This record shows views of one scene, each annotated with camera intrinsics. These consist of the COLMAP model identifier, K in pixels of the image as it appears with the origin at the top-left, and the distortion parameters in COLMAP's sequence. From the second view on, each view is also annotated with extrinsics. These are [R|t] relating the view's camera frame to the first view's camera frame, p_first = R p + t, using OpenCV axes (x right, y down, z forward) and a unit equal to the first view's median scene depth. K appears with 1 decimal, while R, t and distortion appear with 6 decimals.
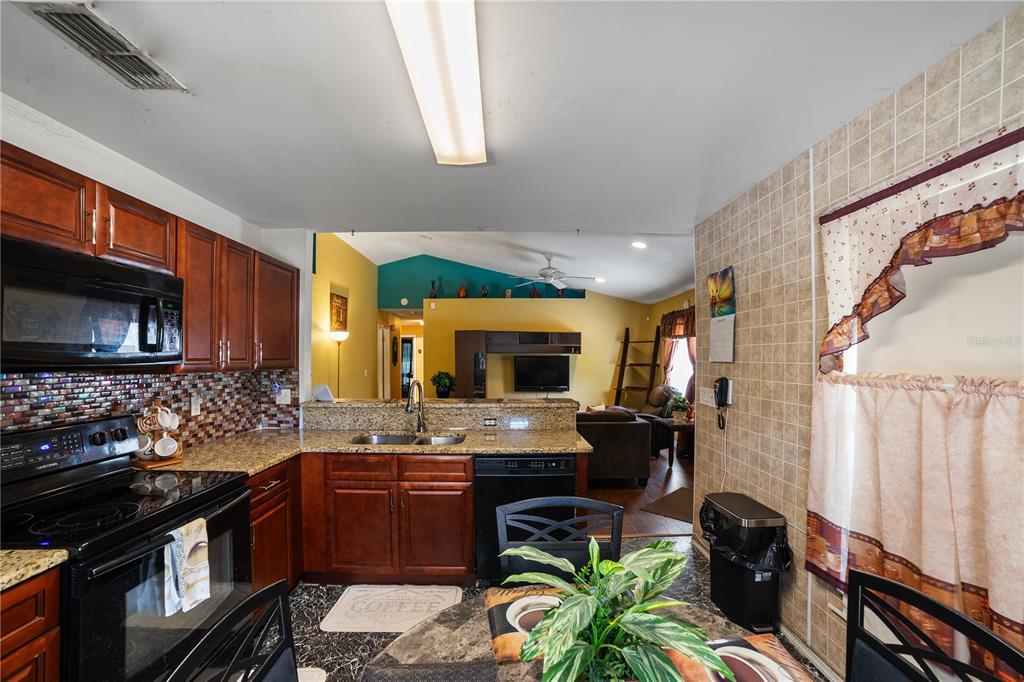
lens RADIAL K [[417.3, 0, 508.6], [0, 417.3, 355.7], [0, 0, 1]] dist [-0.090421, 0.039847]
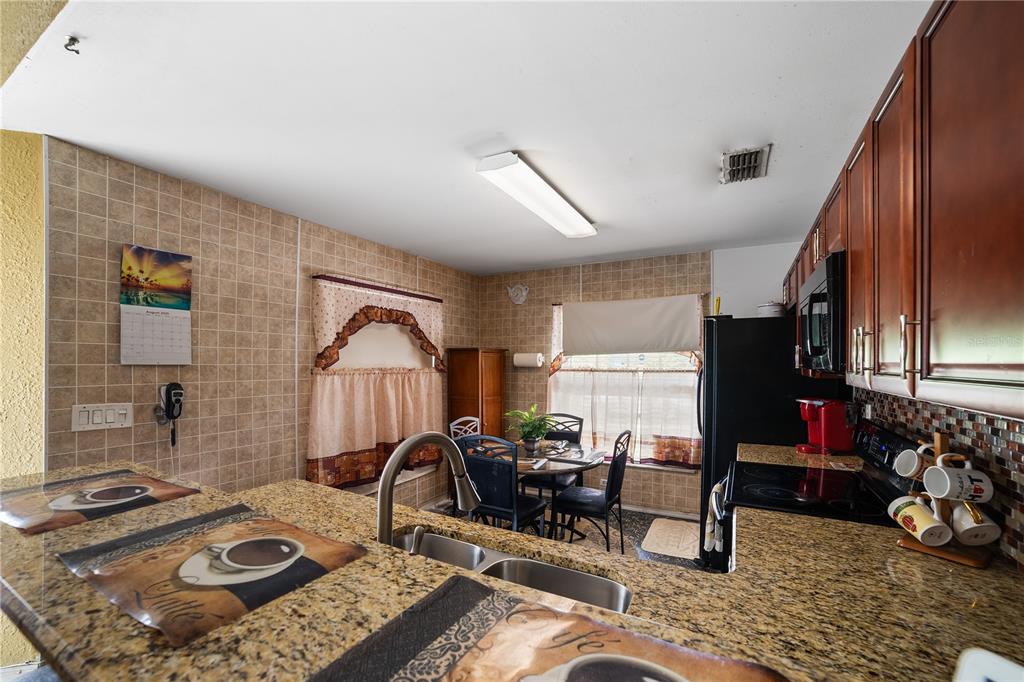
lens RADIAL K [[417.3, 0, 508.6], [0, 417.3, 355.7], [0, 0, 1]] dist [-0.090421, 0.039847]
pose [[-0.869640, 0.004571, 0.493664, -0.545151], [-0.005454, 0.999807, -0.018865, 0.009531], [-0.493655, -0.019099, -0.869448, 1.591064]]
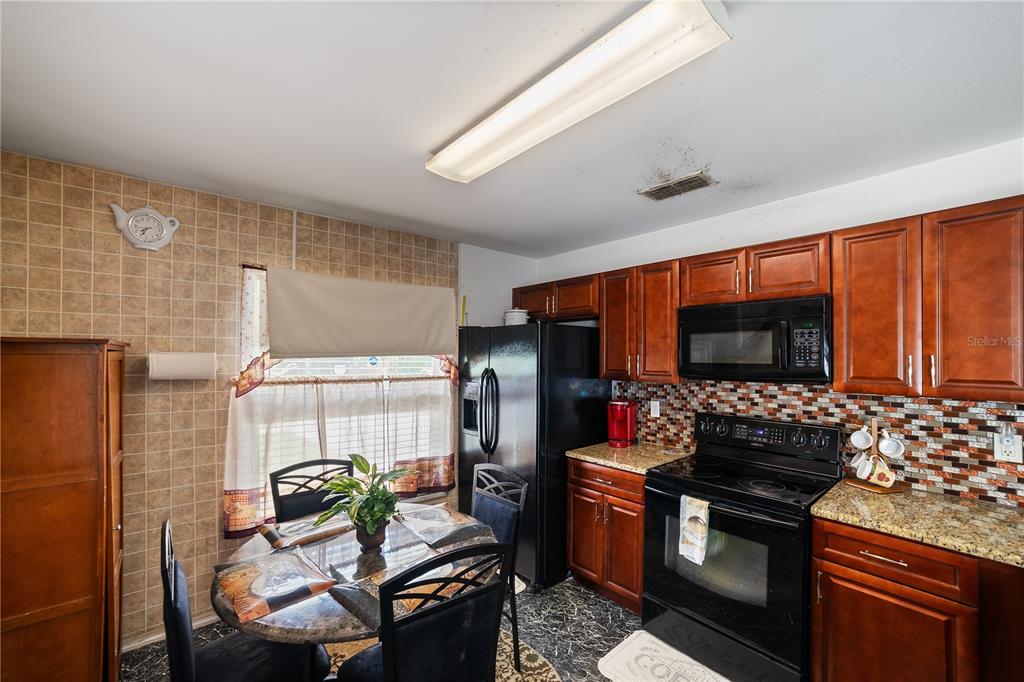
lens RADIAL K [[417.3, 0, 508.6], [0, 417.3, 355.7], [0, 0, 1]] dist [-0.090421, 0.039847]
pose [[-0.773785, -0.007191, -0.633407, 0.345124], [-0.002609, 0.999963, -0.008165, -0.027267], [0.633443, -0.004665, -0.773776, 1.052865]]
